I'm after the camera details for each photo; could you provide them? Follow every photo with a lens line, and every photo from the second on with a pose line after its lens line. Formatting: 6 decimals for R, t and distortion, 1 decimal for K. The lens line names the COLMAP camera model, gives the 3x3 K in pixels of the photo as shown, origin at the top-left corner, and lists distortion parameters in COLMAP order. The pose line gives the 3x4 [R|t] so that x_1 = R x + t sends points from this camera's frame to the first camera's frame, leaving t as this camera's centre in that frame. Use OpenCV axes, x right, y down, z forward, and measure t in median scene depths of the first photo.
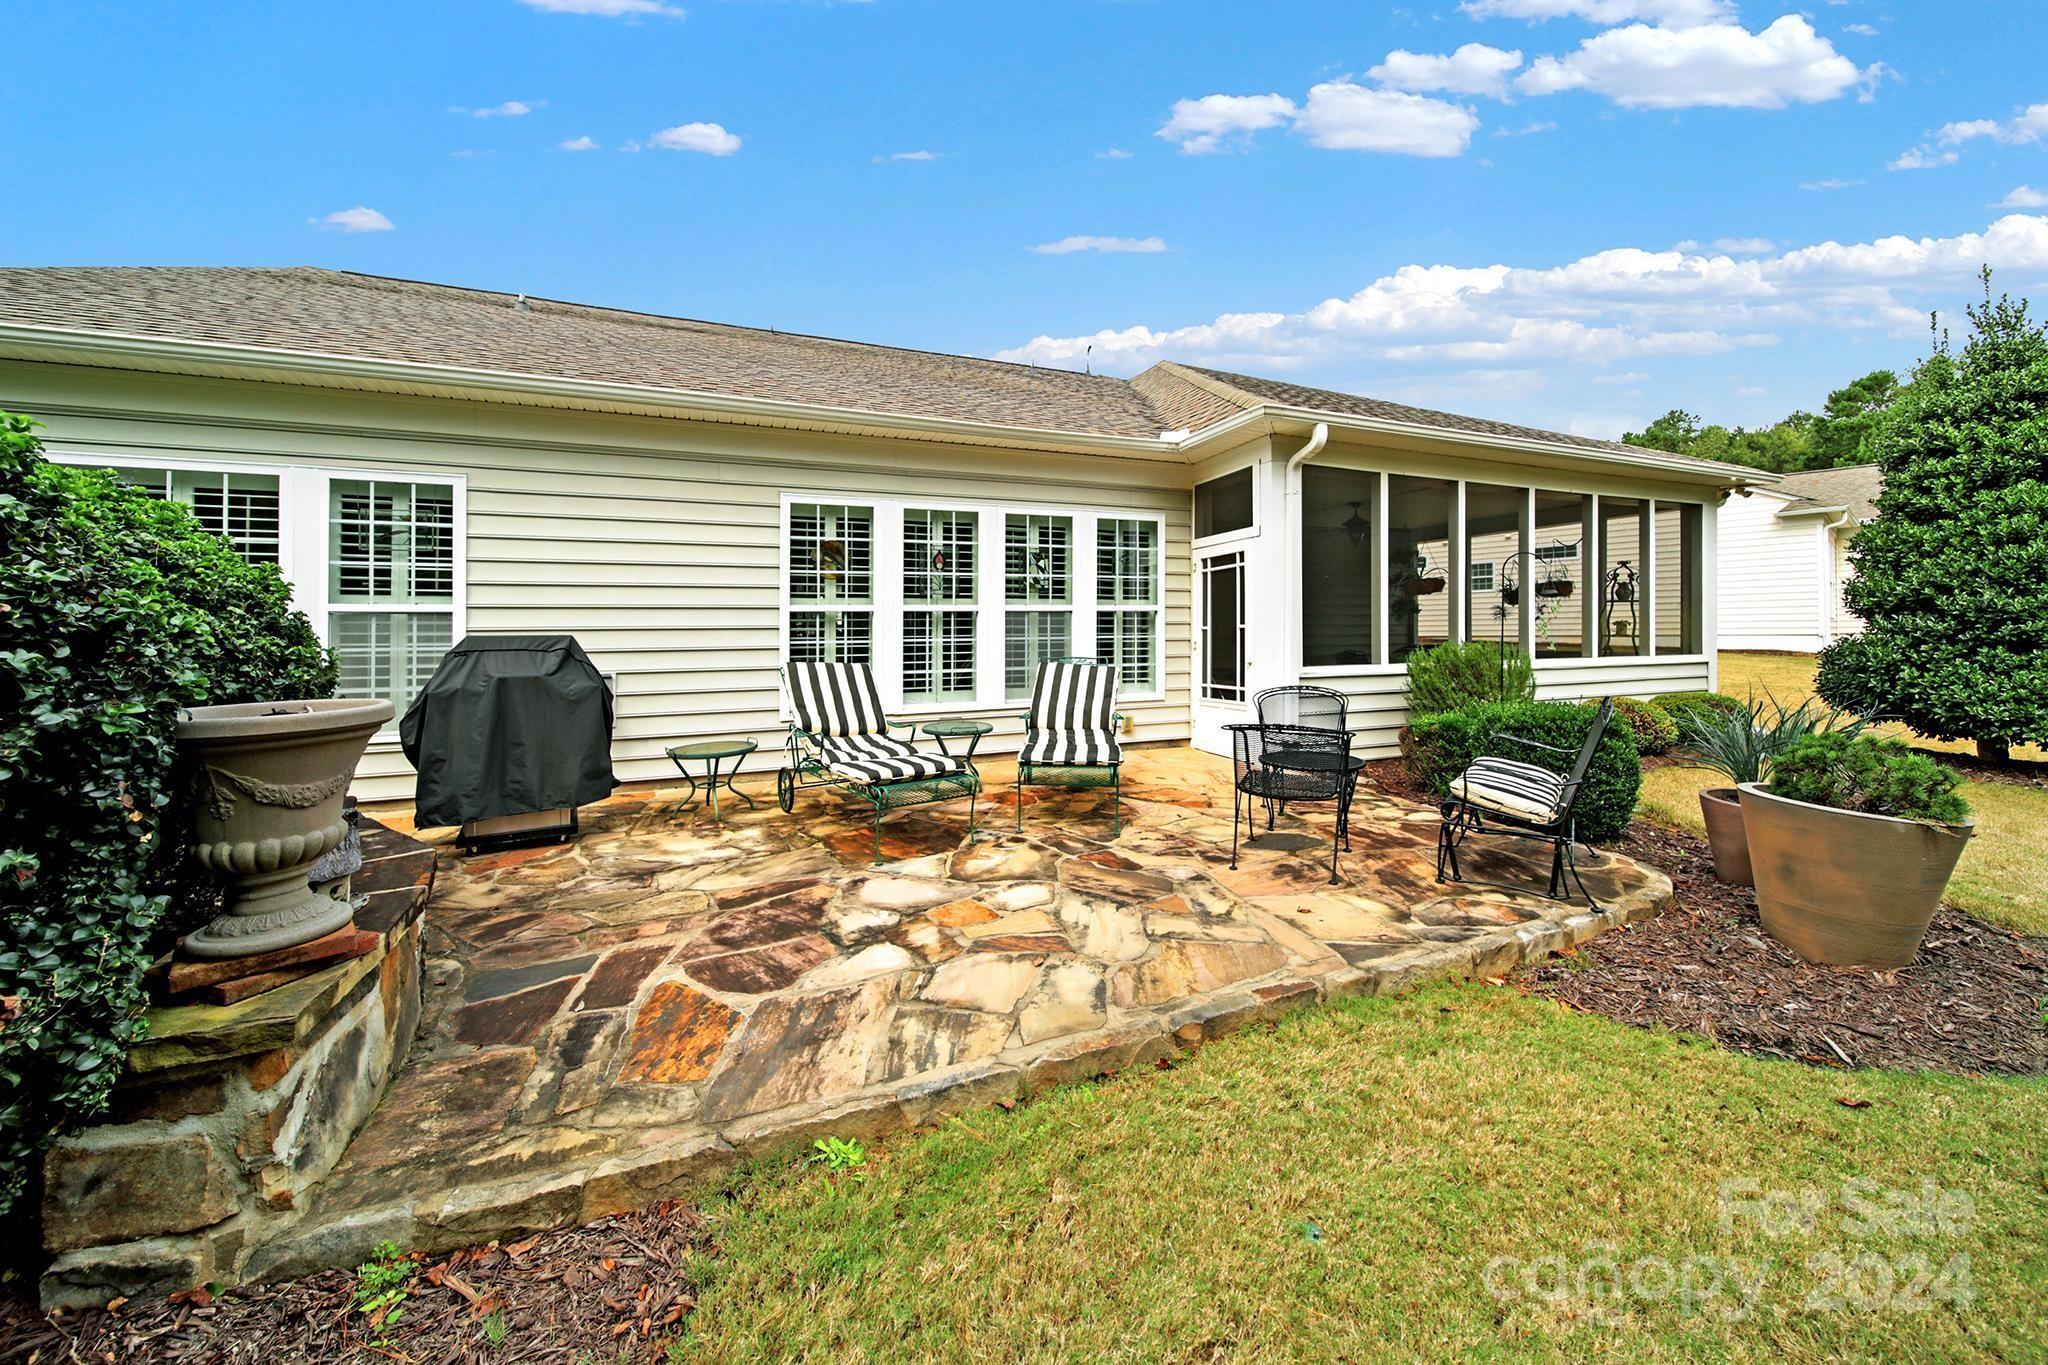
lens RADIAL K [[756.1, 0, 1025.6], [0, 756.1, 620.6], [0, 0, 1]] dist [-0.005019, -0.000236]
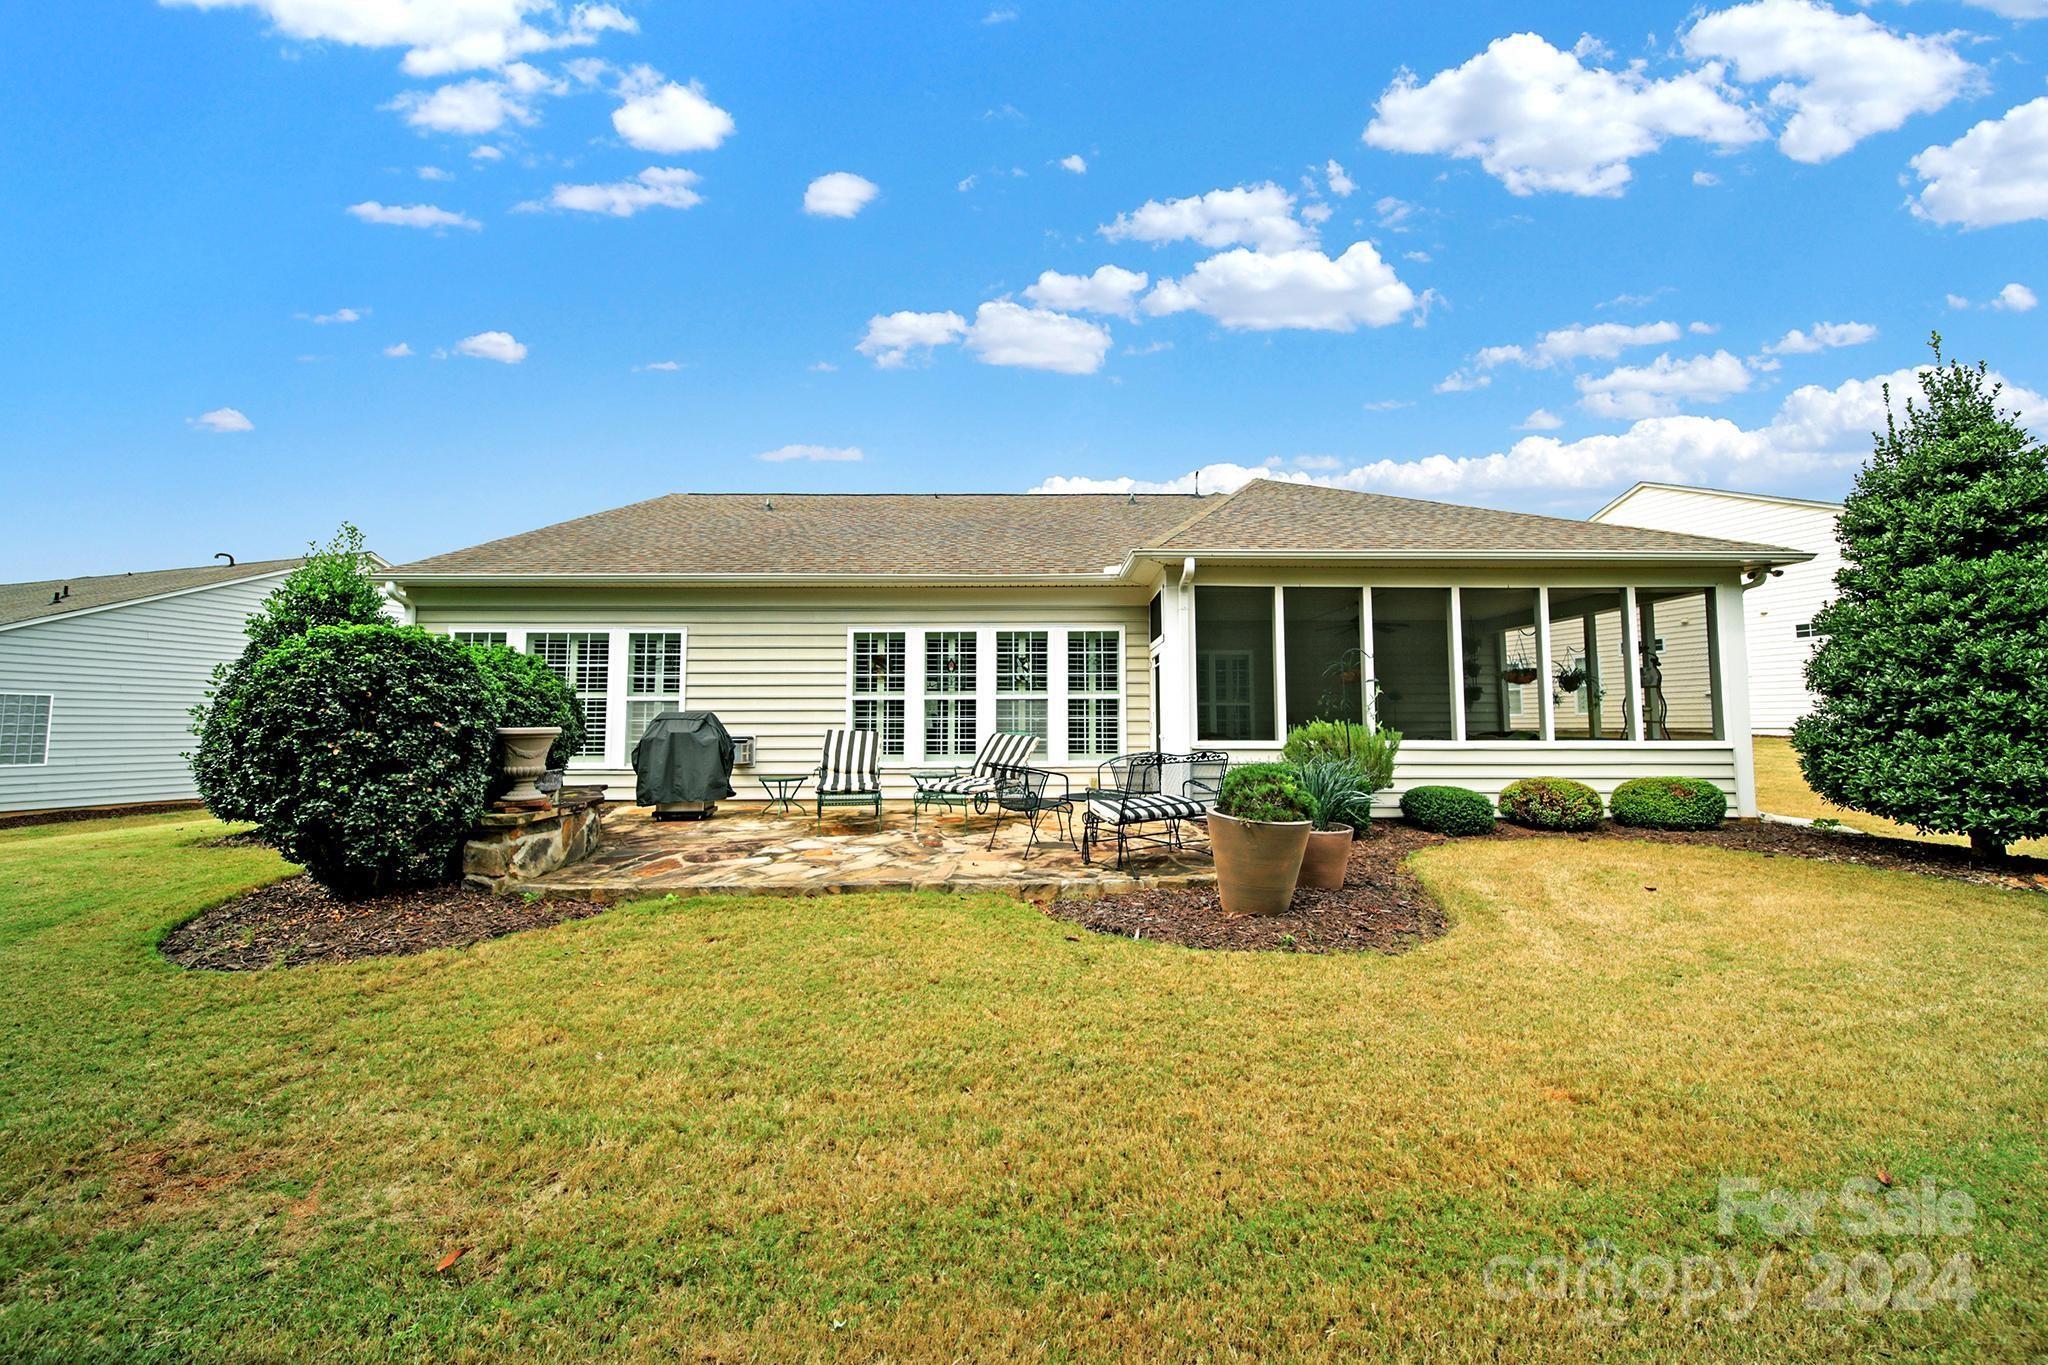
lens RADIAL K [[743.7, 0, 1024.4], [0, 743.7, 671.5], [0, 0, 1]] dist [-0.008043, -0.000033]
pose [[0.924752, -0.019524, -0.380069, 0.622128], [-0.001428, 0.998498, -0.054767, 0.013543], [0.380567, 0.051188, 0.923335, -0.320279]]
